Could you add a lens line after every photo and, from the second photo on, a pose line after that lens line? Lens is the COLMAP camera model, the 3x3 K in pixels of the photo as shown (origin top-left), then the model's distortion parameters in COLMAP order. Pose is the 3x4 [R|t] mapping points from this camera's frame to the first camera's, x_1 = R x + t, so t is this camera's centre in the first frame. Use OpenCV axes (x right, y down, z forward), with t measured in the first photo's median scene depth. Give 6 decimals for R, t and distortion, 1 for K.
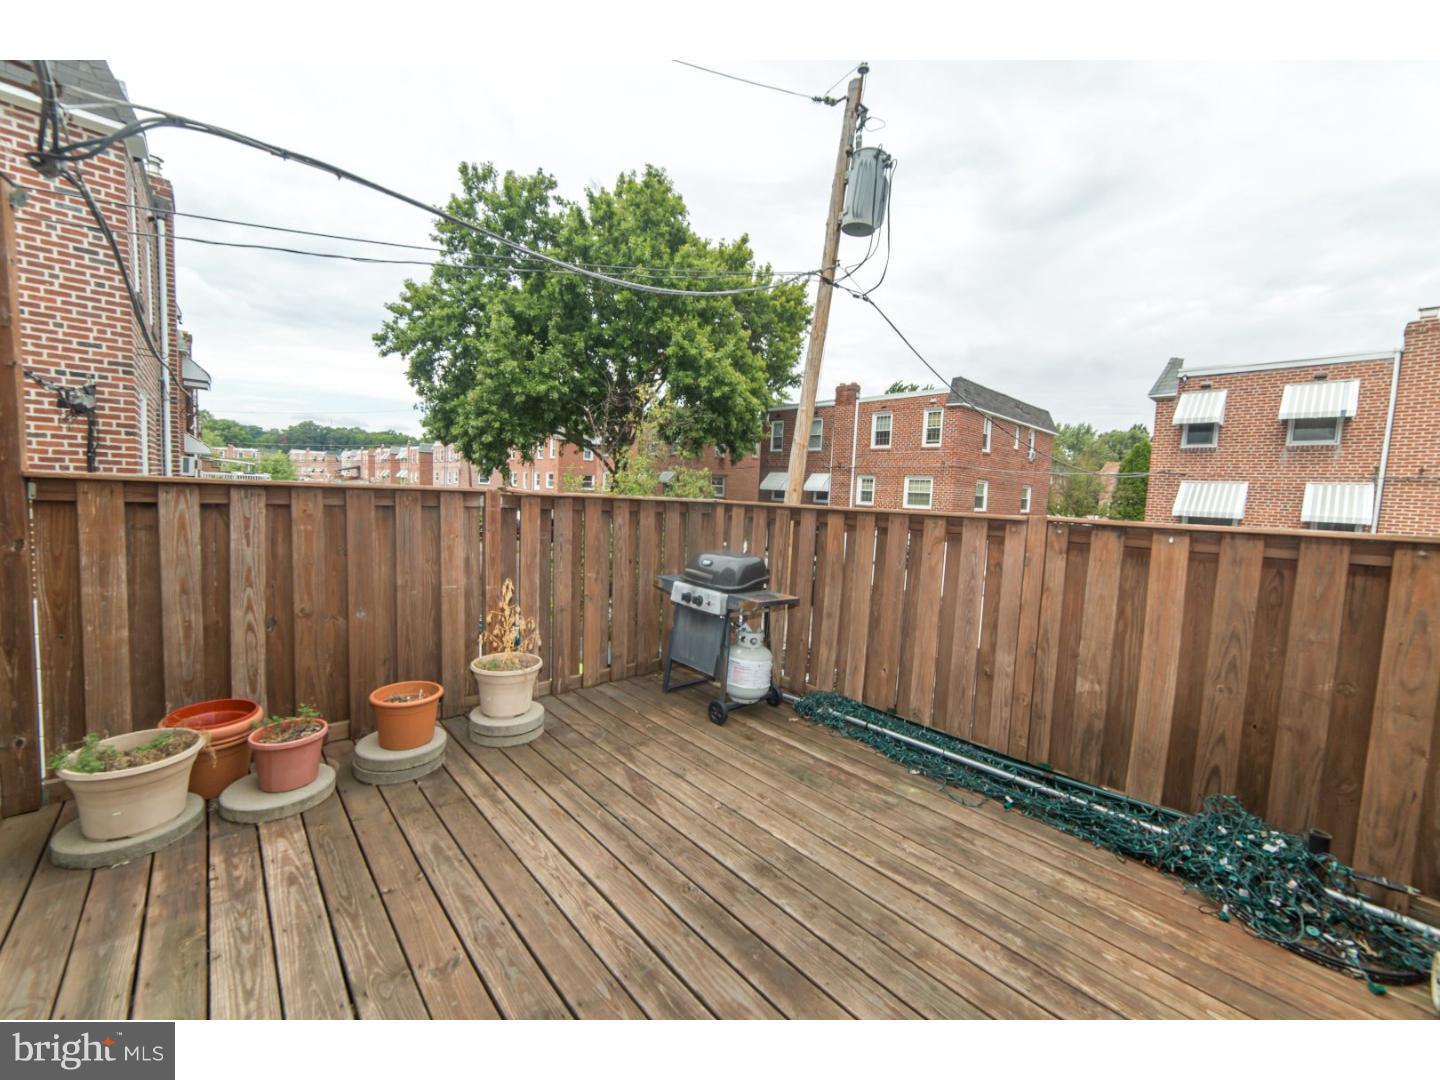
lens RADIAL K [[562.4, 0, 715.1], [0, 562.4, 538.9], [0, 0, 1]] dist [-0.007611, 0.001079]
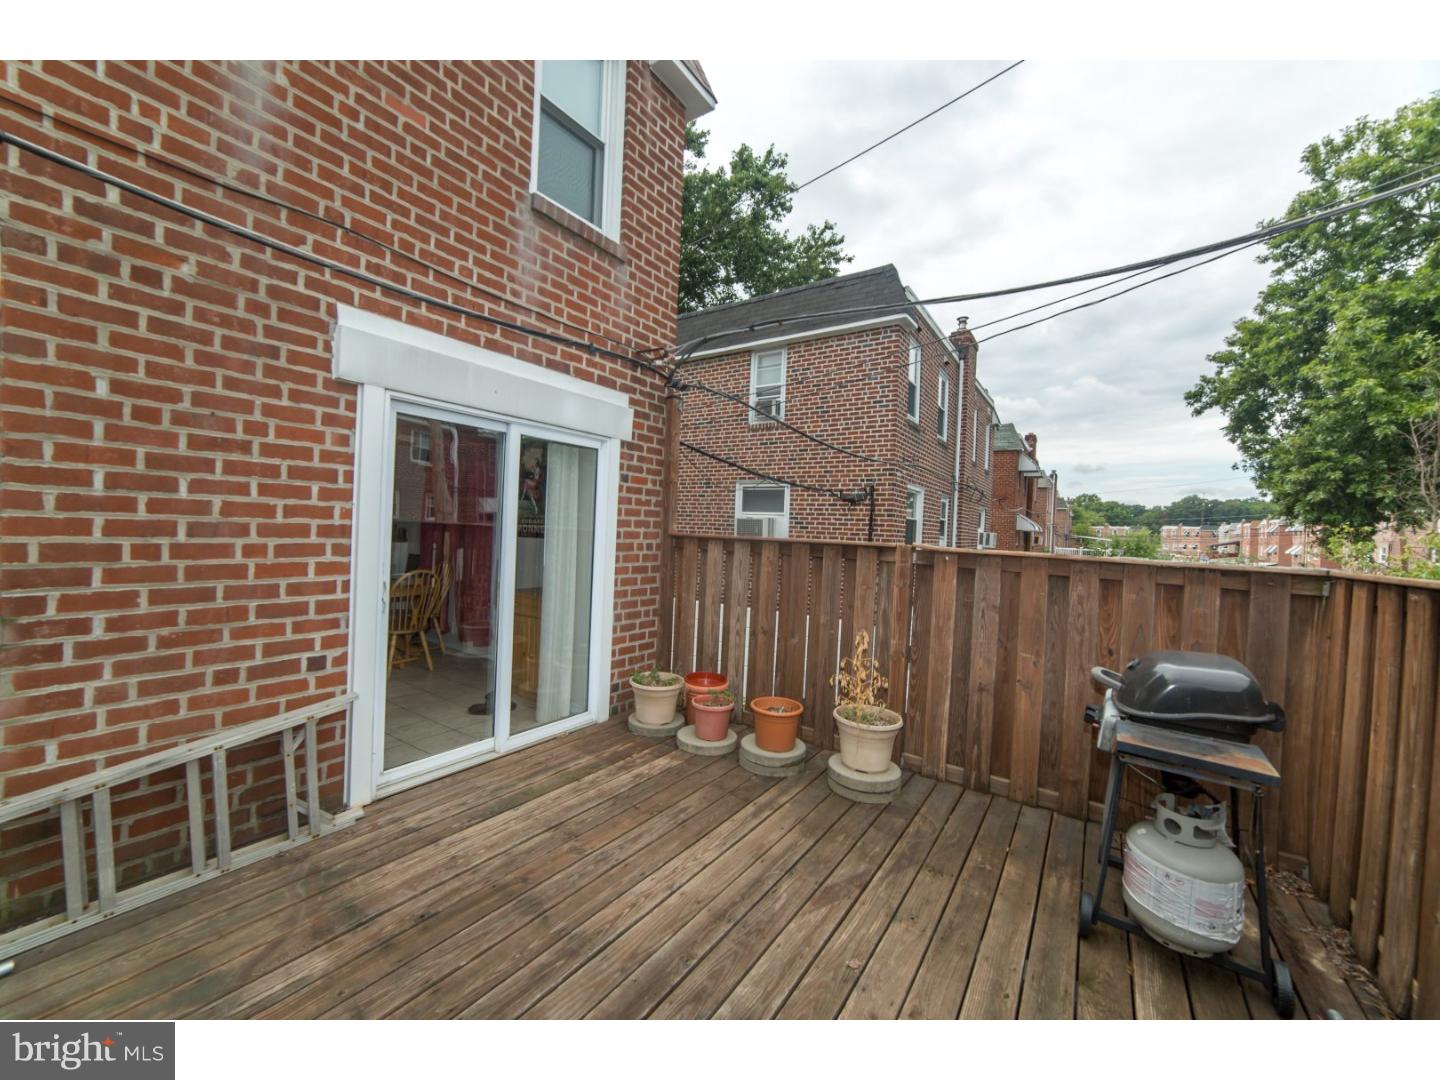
lens RADIAL K [[562.4, 0, 711.8], [0, 562.4, 539.6], [0, 0, 1]] dist [-0.007611, 0.001079]
pose [[0.214194, -0.019660, -0.976593, 0.108228], [-0.114241, 0.992432, -0.045035, -0.002655], [0.970088, 0.121213, 0.210327, 0.095115]]
